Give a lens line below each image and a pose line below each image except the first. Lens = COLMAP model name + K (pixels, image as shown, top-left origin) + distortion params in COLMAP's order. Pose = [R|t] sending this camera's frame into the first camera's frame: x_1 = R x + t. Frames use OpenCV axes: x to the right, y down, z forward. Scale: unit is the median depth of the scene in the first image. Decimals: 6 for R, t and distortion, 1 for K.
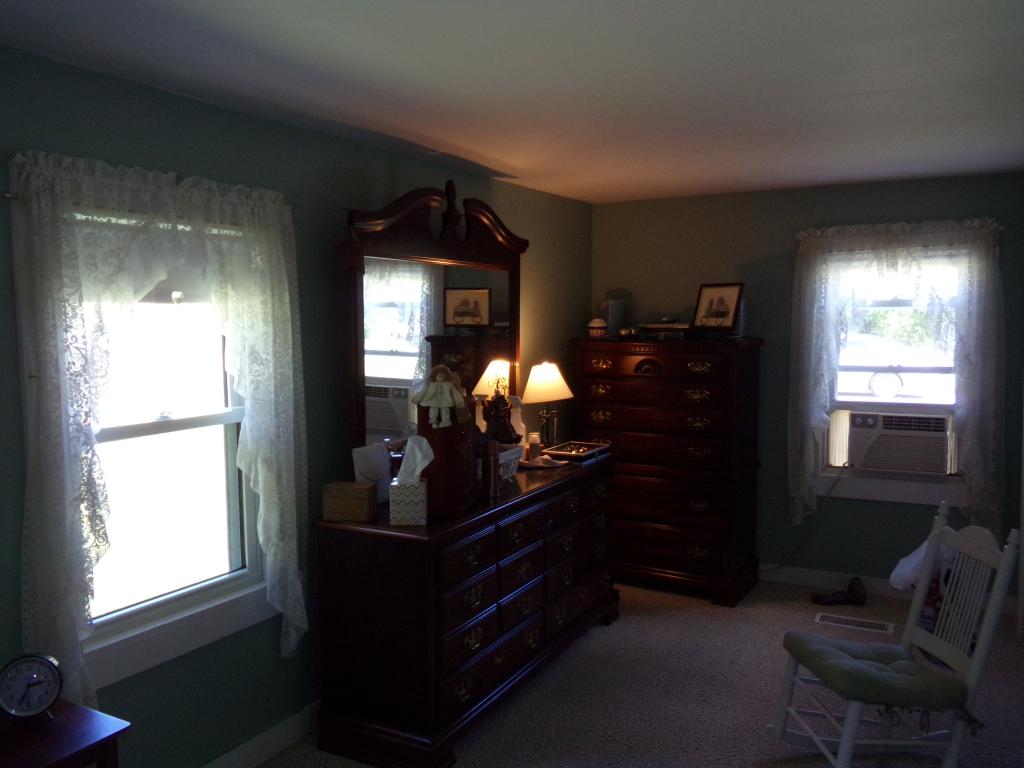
lens RADIAL K [[851.5, 0, 512.0], [0, 851.5, 384.0], [0, 0, 1]] dist [-0.005706, -0.005707]
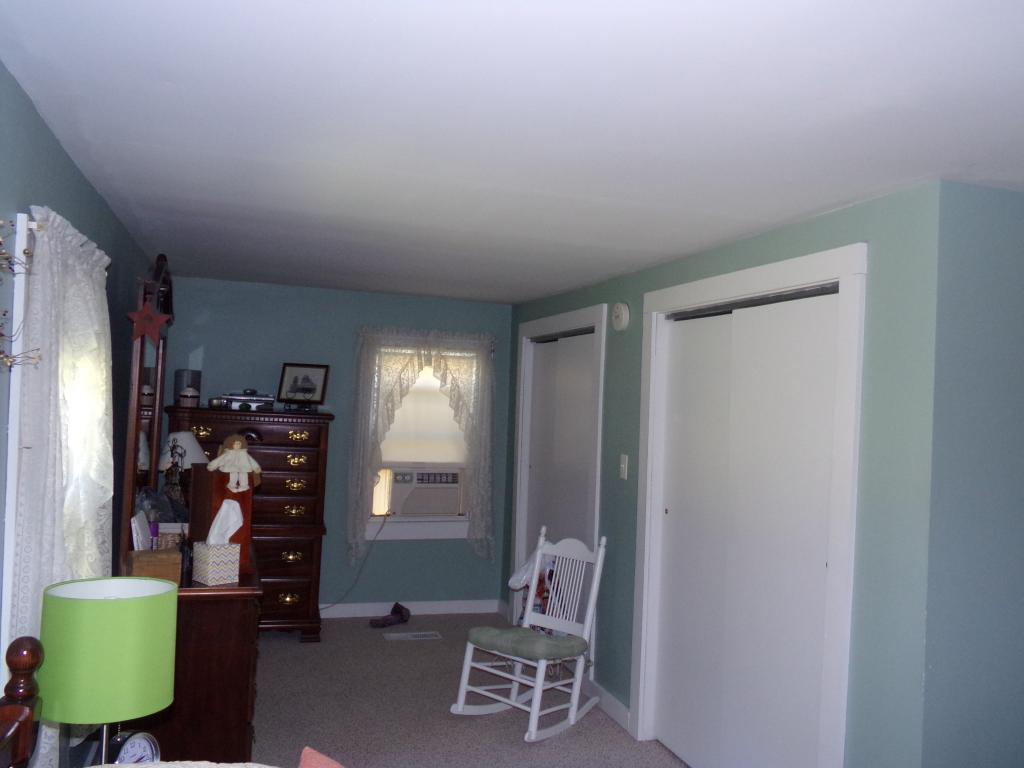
lens RADIAL K [[846.2, 0, 512.0], [0, 846.2, 384.0], [0, 0, 1]] dist [0.007041, -0.016743]
pose [[0.676713, 0.050494, 0.734514, -0.432379], [0.005490, 0.997272, -0.073615, -0.002896], [-0.736227, 0.053849, 0.674589, 0.003559]]
